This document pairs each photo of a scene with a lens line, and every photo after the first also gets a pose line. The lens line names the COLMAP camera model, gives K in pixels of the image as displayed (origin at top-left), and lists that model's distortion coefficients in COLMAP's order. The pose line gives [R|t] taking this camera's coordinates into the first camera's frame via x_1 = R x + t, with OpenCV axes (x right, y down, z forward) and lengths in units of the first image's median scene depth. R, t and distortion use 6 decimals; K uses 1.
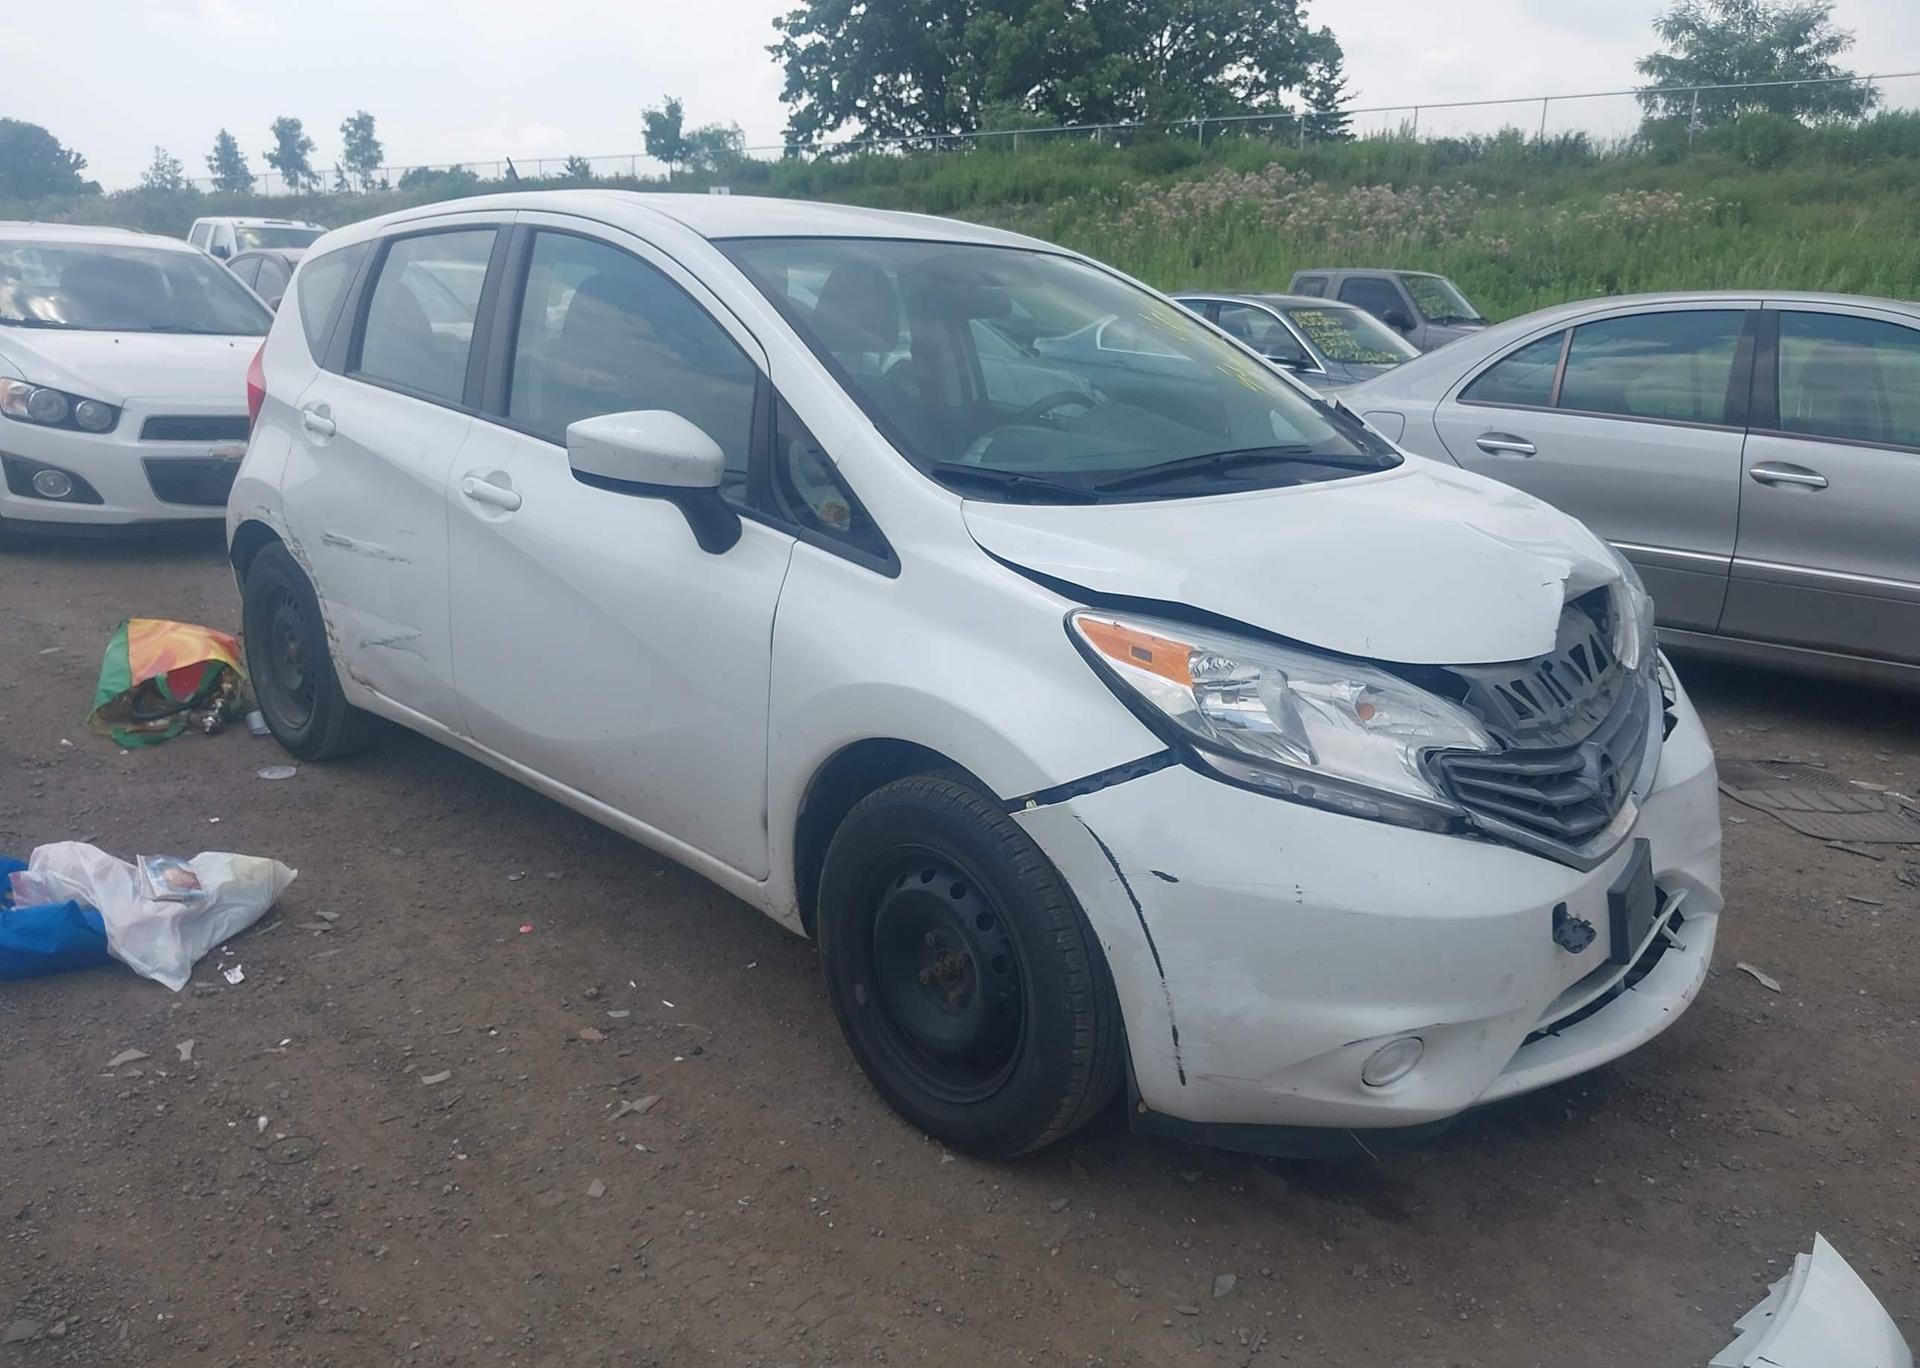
lens RADIAL K [[1583.1, 0, 980.8], [0, 1583.1, 664.7], [0, 0, 1]] dist [0.000241, -0.002599]
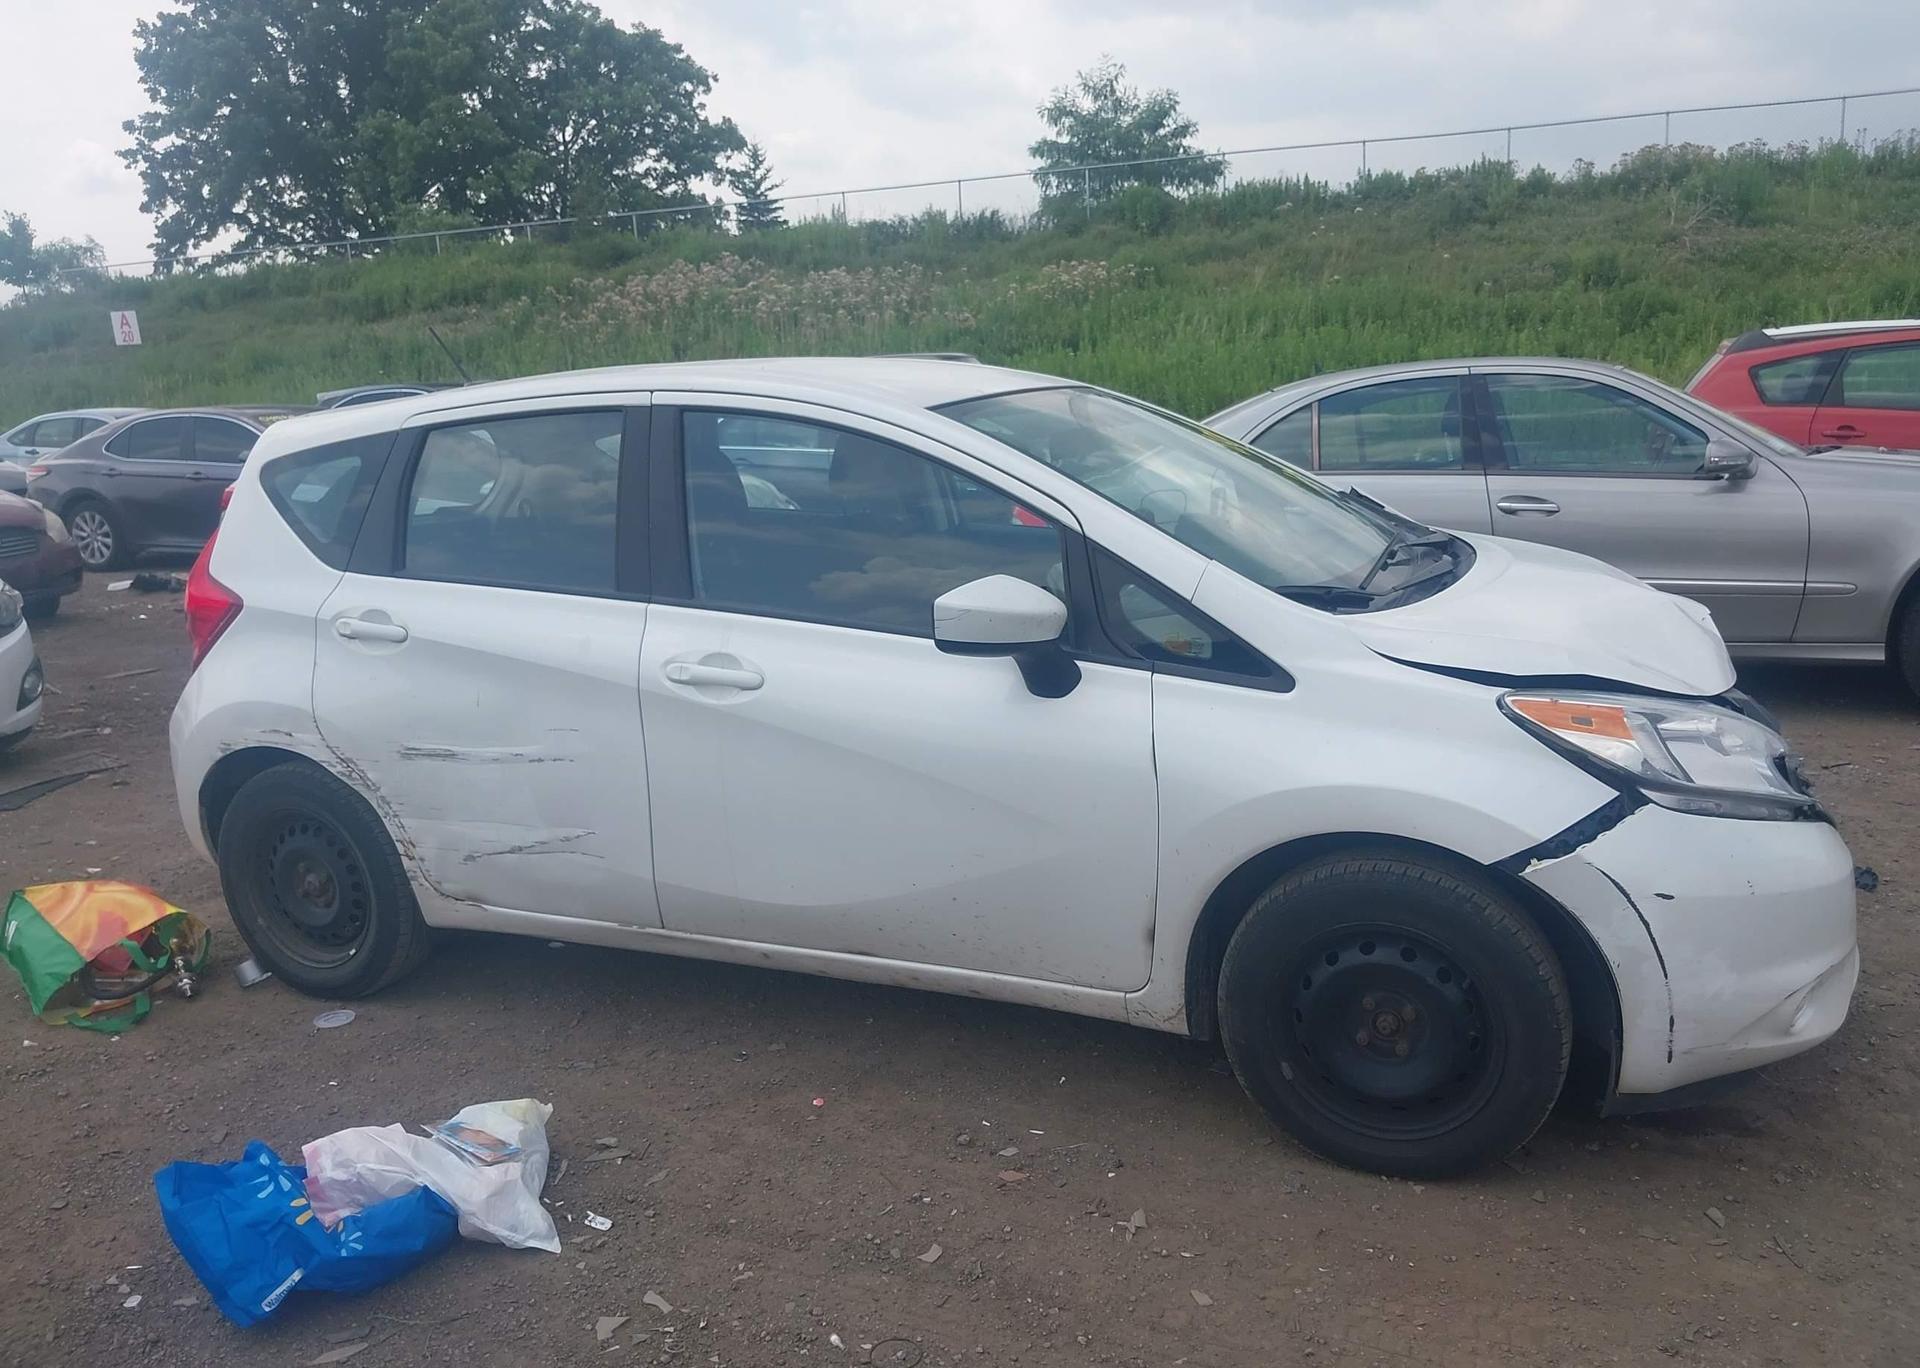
lens RADIAL K [[1571.7, 0, 984.7], [0, 1571.7, 682.7], [0, 0, 1]] dist [0.008593, -0.012345]
pose [[0.919785, -0.152211, 0.361700, -0.082181], [0.164284, 0.986409, -0.002666, -0.011863], [-0.356378, 0.061874, 0.932291, 0.003909]]
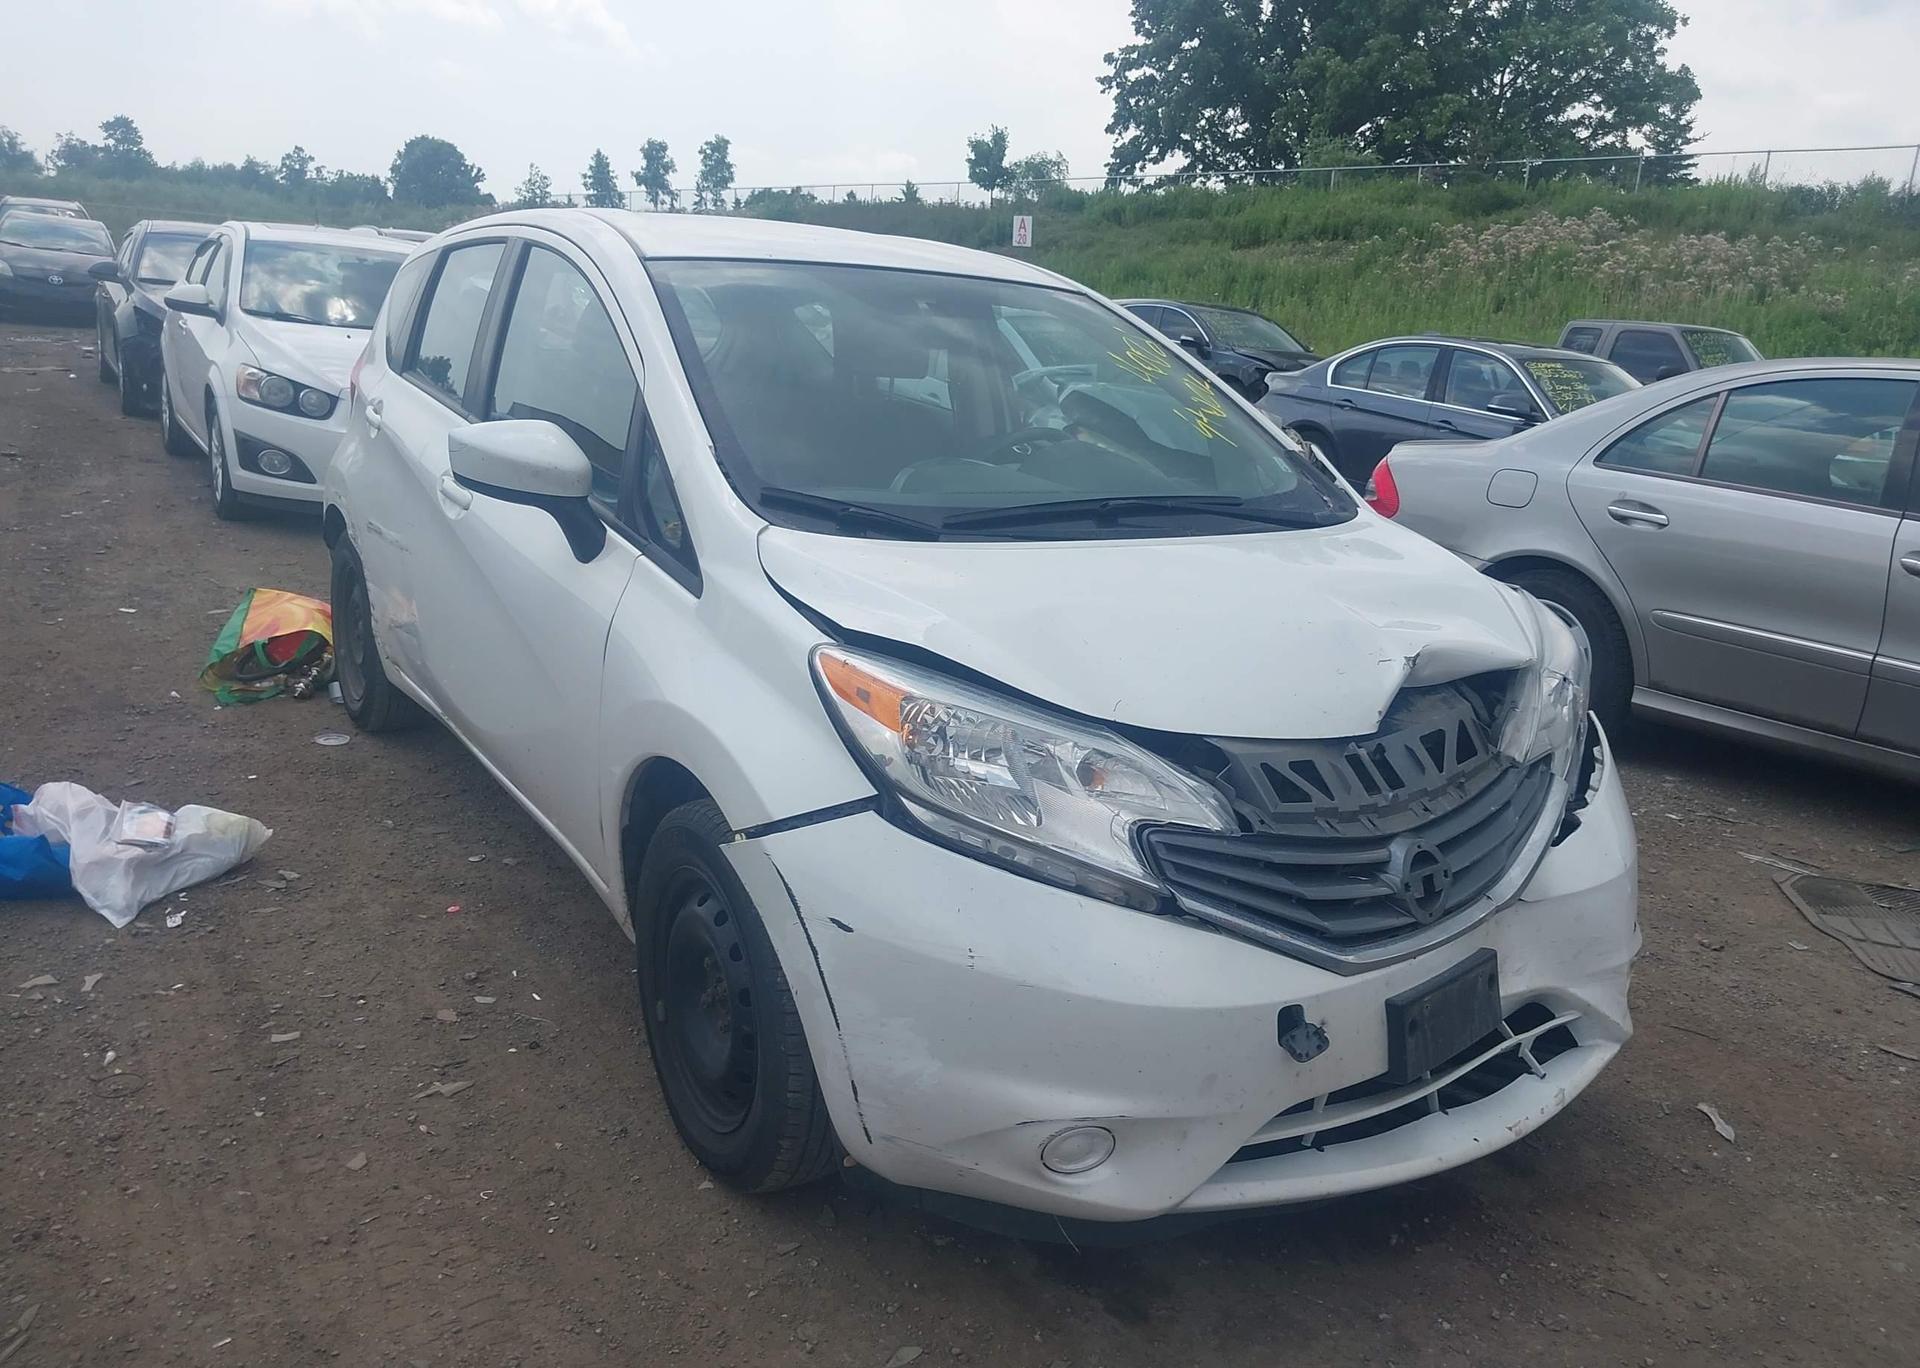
lens RADIAL K [[1571.7, 0, 984.7], [0, 1571.7, 682.7], [0, 0, 1]] dist [0.008593, -0.012345]
pose [[0.976883, 0.087180, -0.195189, 0.040057], [-0.088453, 0.996078, 0.002206, -0.002476], [0.194616, 0.015110, 0.980763, 0.007705]]
